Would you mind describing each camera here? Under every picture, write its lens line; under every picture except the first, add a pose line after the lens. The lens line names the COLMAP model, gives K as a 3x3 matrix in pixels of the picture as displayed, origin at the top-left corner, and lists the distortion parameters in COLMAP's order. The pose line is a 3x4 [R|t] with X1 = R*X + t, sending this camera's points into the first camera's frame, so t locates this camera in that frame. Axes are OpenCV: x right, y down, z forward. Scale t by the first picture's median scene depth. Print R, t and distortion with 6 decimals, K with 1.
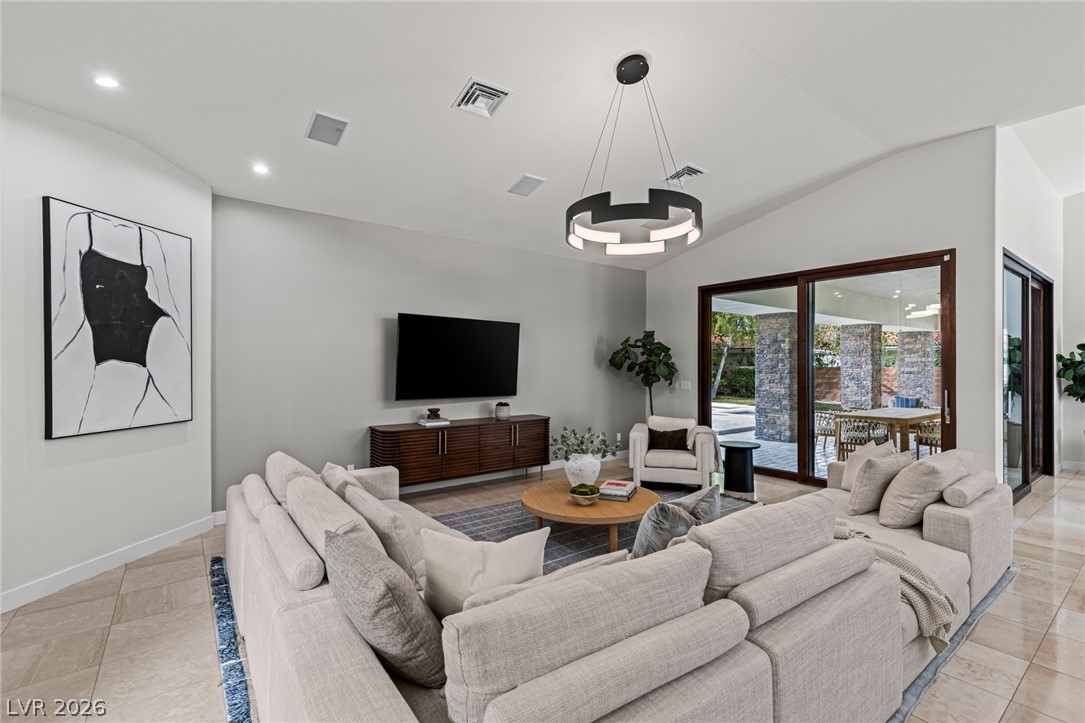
lens RADIAL K [[488.1, 0, 554.6], [0, 488.1, 365.3], [0, 0, 1]] dist [0.003366, 0.000104]
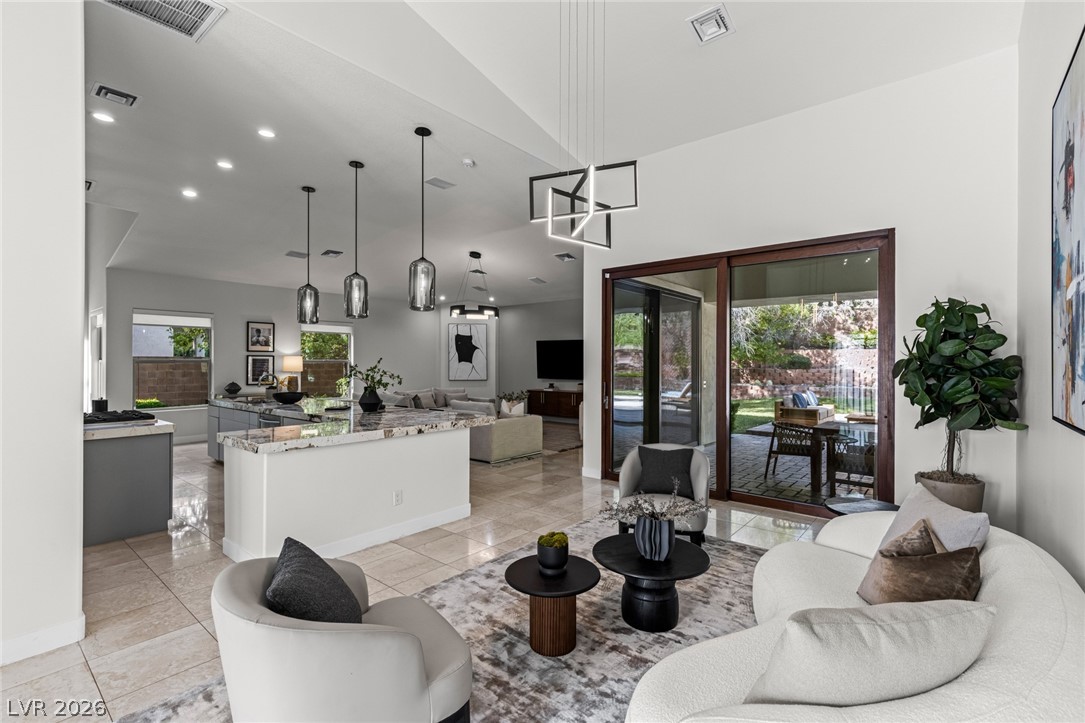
lens RADIAL K [[488.1, 0, 554.6], [0, 488.1, 365.3], [0, 0, 1]] dist [0.003366, 0.000104]
pose [[0.253124, 0.009177, -0.967390, 2.732658], [-0.003397, 0.999957, 0.008597, -0.015937], [0.967428, 0.001110, 0.253144, 0.668563]]
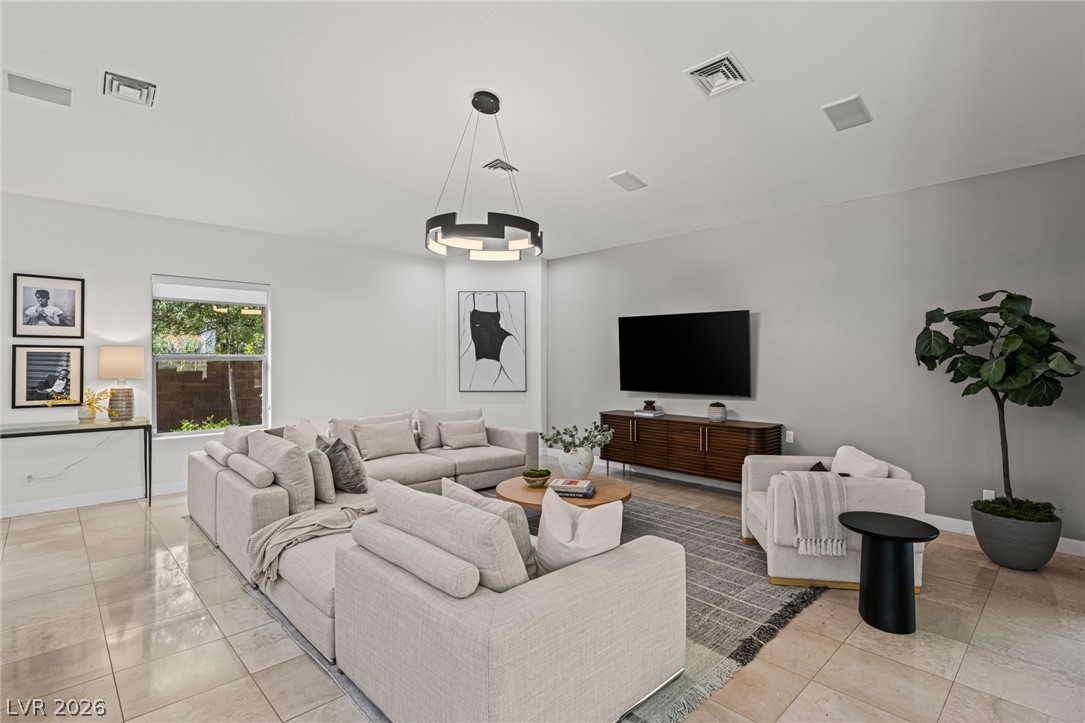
lens RADIAL K [[523.9, 0, 542.5], [0, 523.9, 361.5], [0, 0, 1]] dist [0.001561, 0.000382]
pose [[0.122149, 0.004321, -0.992502, 1.305635], [-0.000980, 0.999991, 0.004233, -0.006991], [0.992511, 0.000455, 0.122152, 0.896322]]
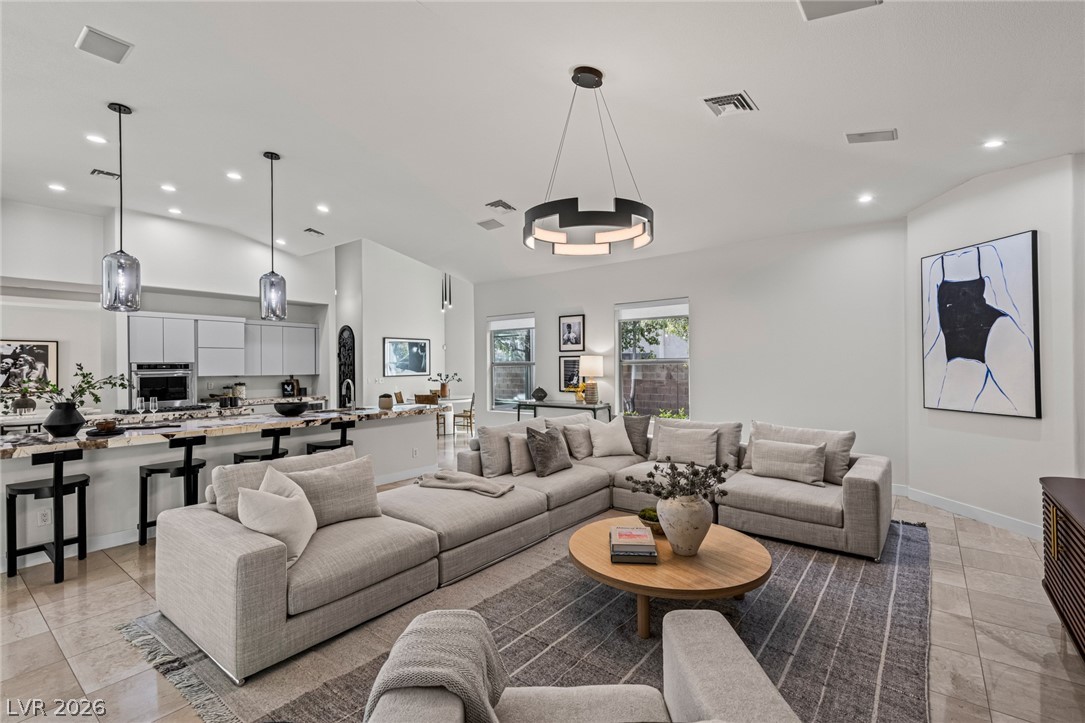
lens RADIAL K [[488.1, 0, 554.6], [0, 488.1, 365.3], [0, 0, 1]] dist [0.003366, 0.000104]
pose [[-0.962533, 0.009955, -0.270982, 0.471616], [0.010375, 0.999946, -0.000118, -0.001449], [0.270966, -0.002925, -0.962585, 1.821115]]
